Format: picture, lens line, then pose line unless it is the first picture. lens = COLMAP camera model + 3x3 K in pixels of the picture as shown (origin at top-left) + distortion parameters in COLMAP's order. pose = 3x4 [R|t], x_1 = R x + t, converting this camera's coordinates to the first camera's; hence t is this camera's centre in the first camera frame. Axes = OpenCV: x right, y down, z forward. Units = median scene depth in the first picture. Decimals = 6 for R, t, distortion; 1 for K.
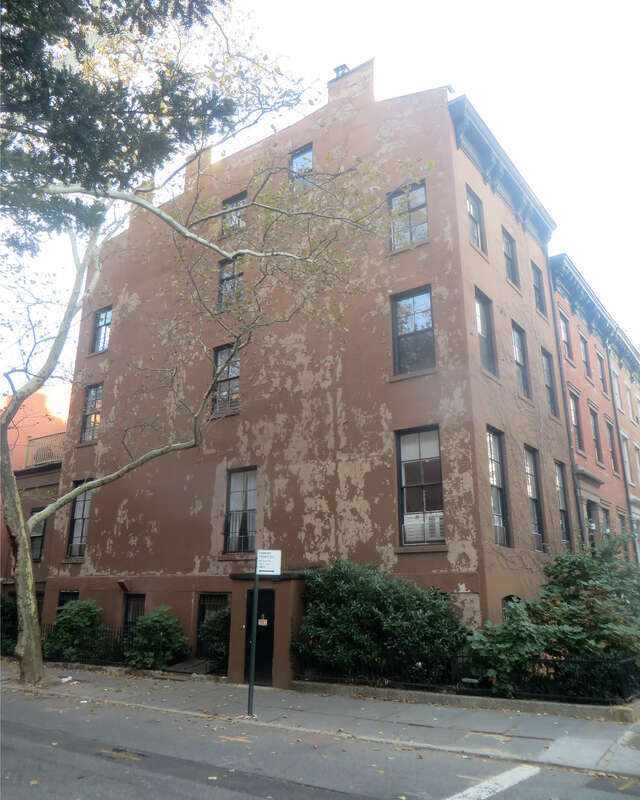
lens RADIAL K [[661.6, 0, 354.3], [0, 661.6, 378.4], [0, 0, 1]] dist [0.013646, -0.035034]
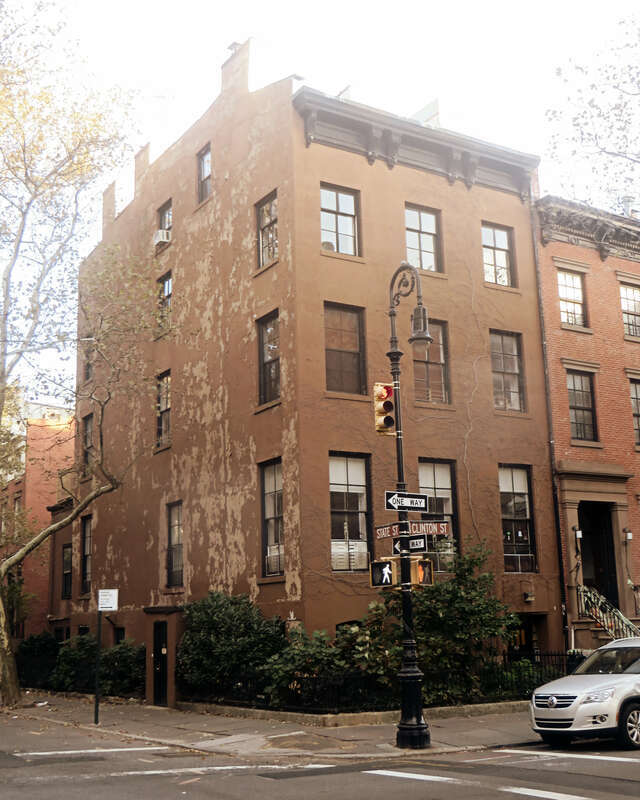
lens RADIAL K [[1041.9, 0, 319.8], [0, 1041.9, 399.7], [0, 0, 1]] dist [0.000925, 0.000000]
pose [[0.917028, -0.108732, -0.383715, 0.729494], [0.148775, 0.985933, 0.076173, -0.116678], [0.370034, -0.126940, 0.920305, -0.382787]]
